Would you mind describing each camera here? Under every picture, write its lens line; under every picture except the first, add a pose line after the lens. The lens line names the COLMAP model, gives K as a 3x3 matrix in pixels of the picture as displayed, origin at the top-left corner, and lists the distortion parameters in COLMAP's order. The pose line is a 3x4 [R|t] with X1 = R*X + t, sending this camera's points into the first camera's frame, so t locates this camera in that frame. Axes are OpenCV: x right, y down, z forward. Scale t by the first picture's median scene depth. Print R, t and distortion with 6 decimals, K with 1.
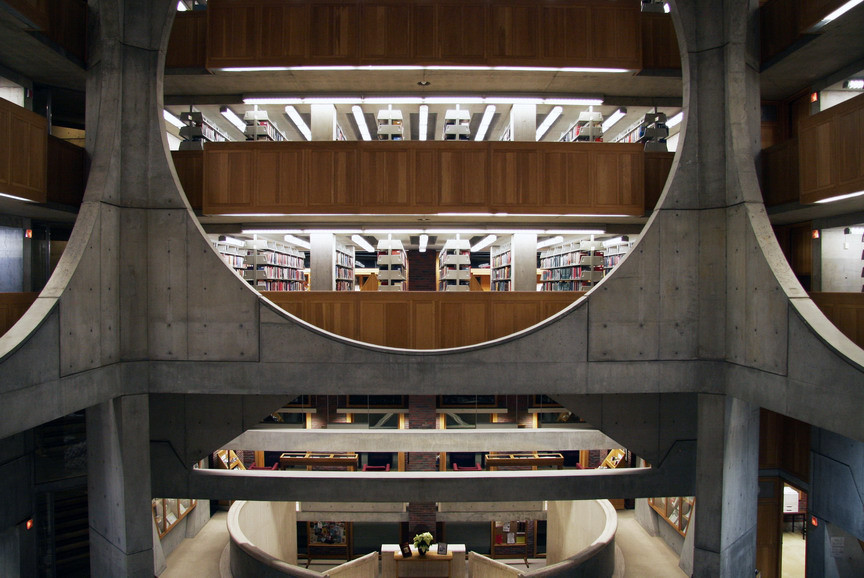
lens RADIAL K [[677.2, 0, 416.3], [0, 677.2, 289.0], [0, 0, 1]] dist [-0.148241, 0.115655]
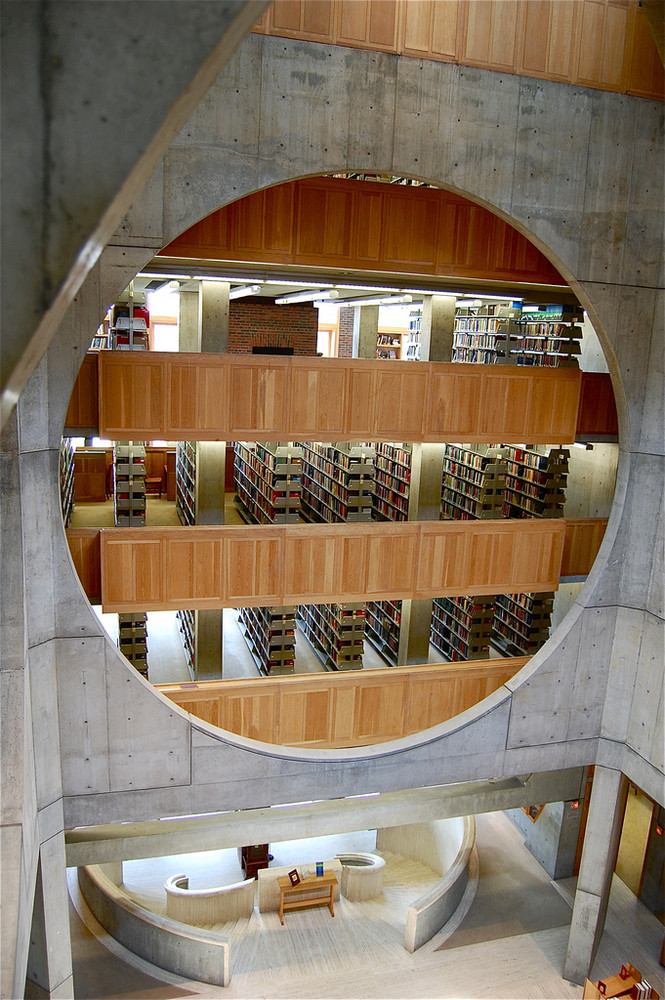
lens RADIAL K [[797.6, 0, 330.5], [0, 797.6, 515.6], [0, 0, 1]] dist [-0.057280, 0.000317]
pose [[0.960157, -0.020899, 0.278680, -0.347283], [-0.042487, 0.974691, 0.219481, -0.510491], [-0.276213, -0.222577, 0.934968, -0.004895]]
